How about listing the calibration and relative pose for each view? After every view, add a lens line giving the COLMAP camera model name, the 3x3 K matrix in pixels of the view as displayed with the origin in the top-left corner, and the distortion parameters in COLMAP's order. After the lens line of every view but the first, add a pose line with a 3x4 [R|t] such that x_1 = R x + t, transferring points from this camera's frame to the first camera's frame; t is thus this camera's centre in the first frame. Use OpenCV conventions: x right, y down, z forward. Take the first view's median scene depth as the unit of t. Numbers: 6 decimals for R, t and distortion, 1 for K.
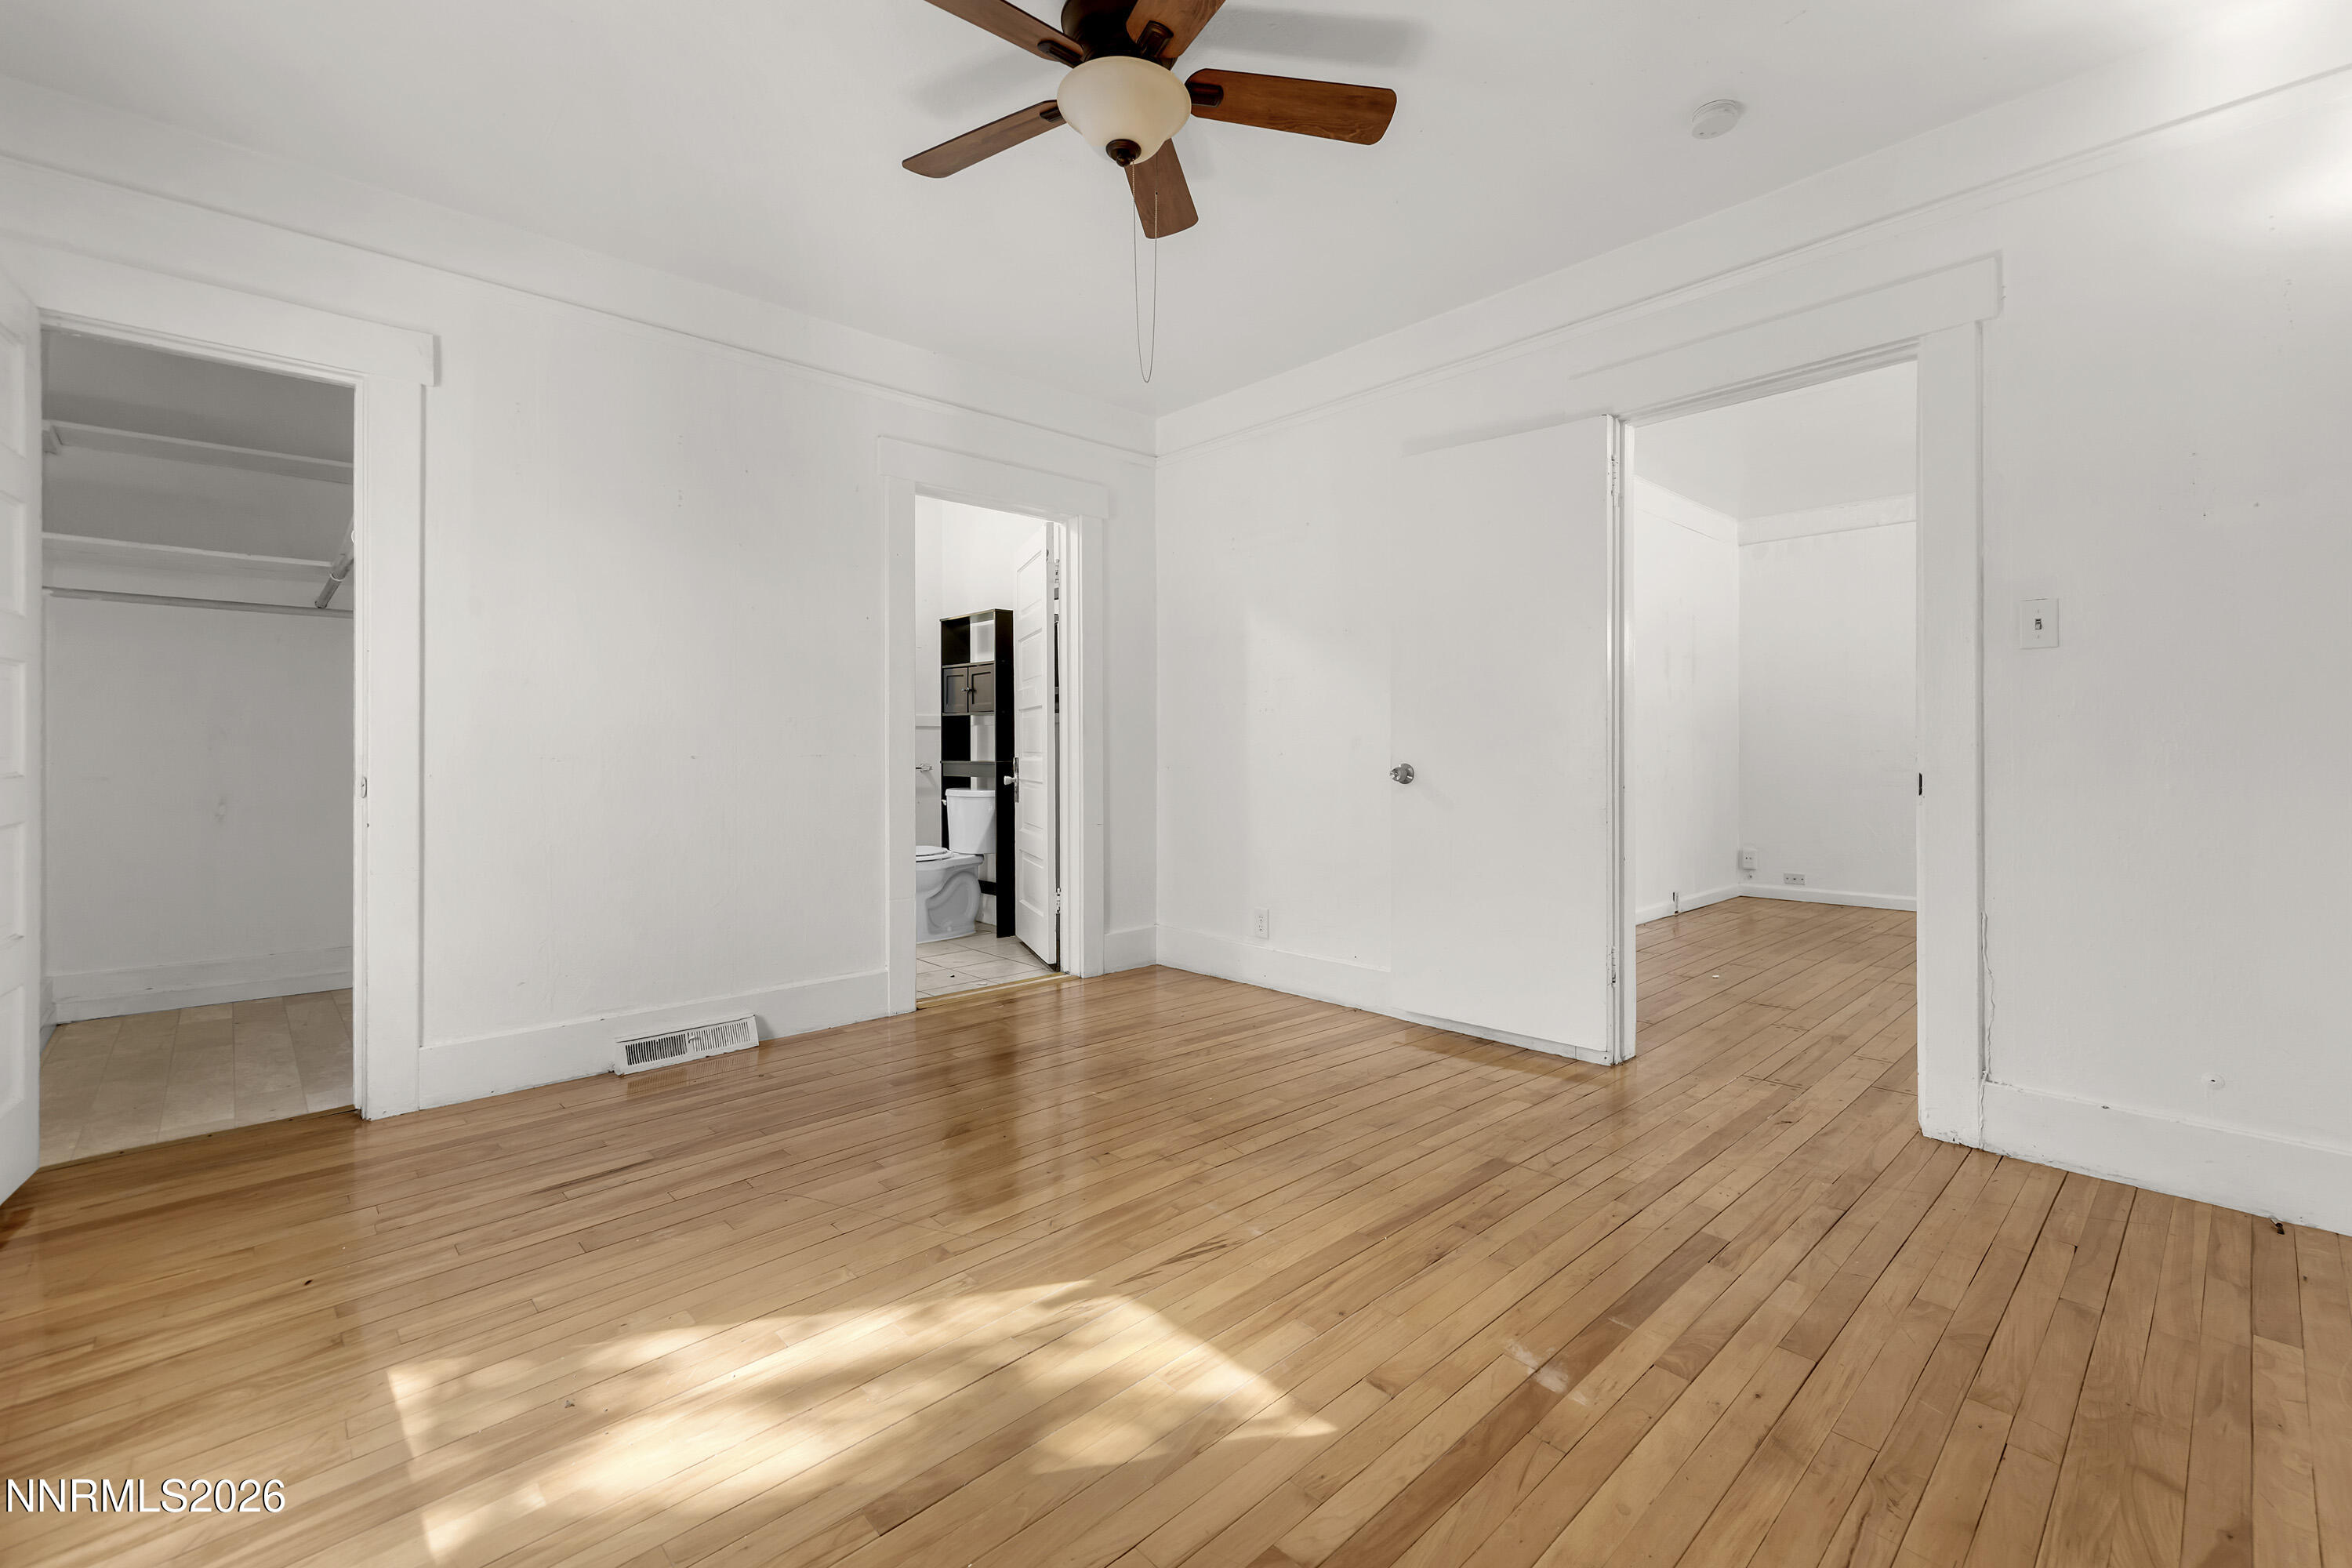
lens RADIAL K [[987.7, 0, 1183.2], [0, 987.7, 741.1], [0, 0, 1]] dist [-0.001239, -0.000203]
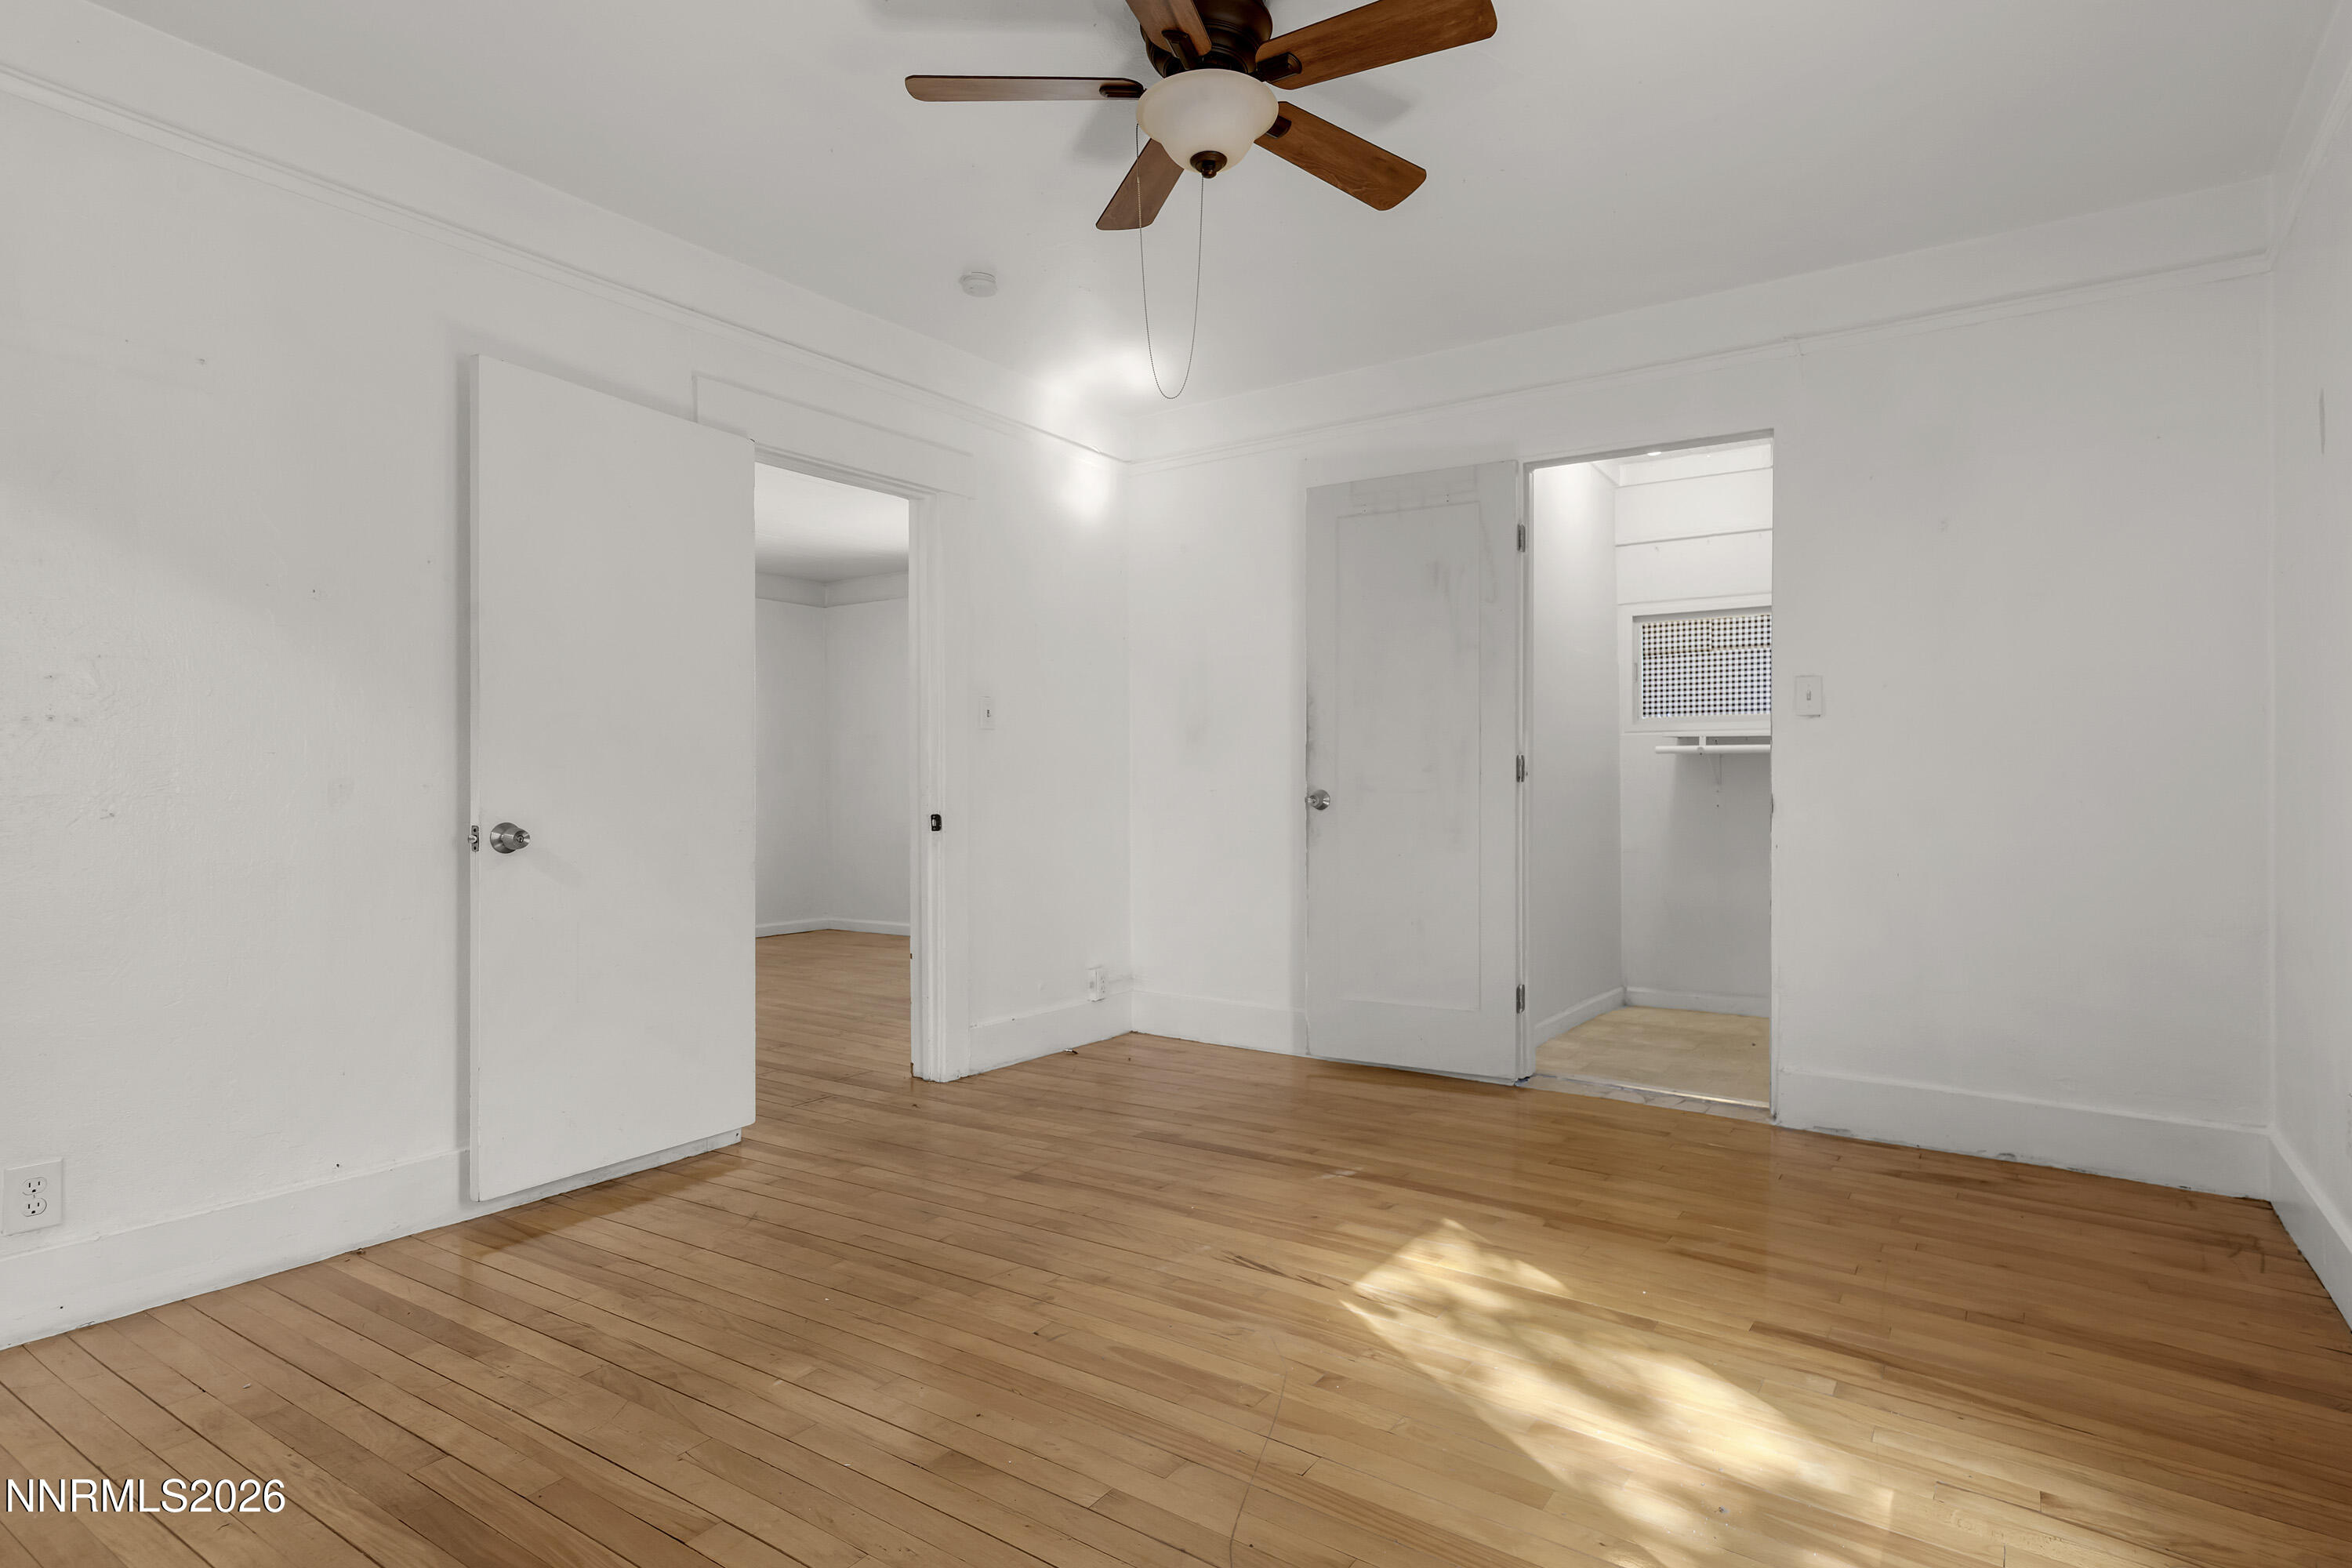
lens RADIAL K [[1235.7, 0, 1186.1], [0, 1235.7, 794.5], [0, 0, 1]] dist [0.004209, 0.000501]
pose [[-0.224367, 0.002607, 0.974501, -1.036417], [-0.003839, 0.999986, -0.003560, 0.008924], [-0.974497, -0.004539, -0.224354, 1.117495]]
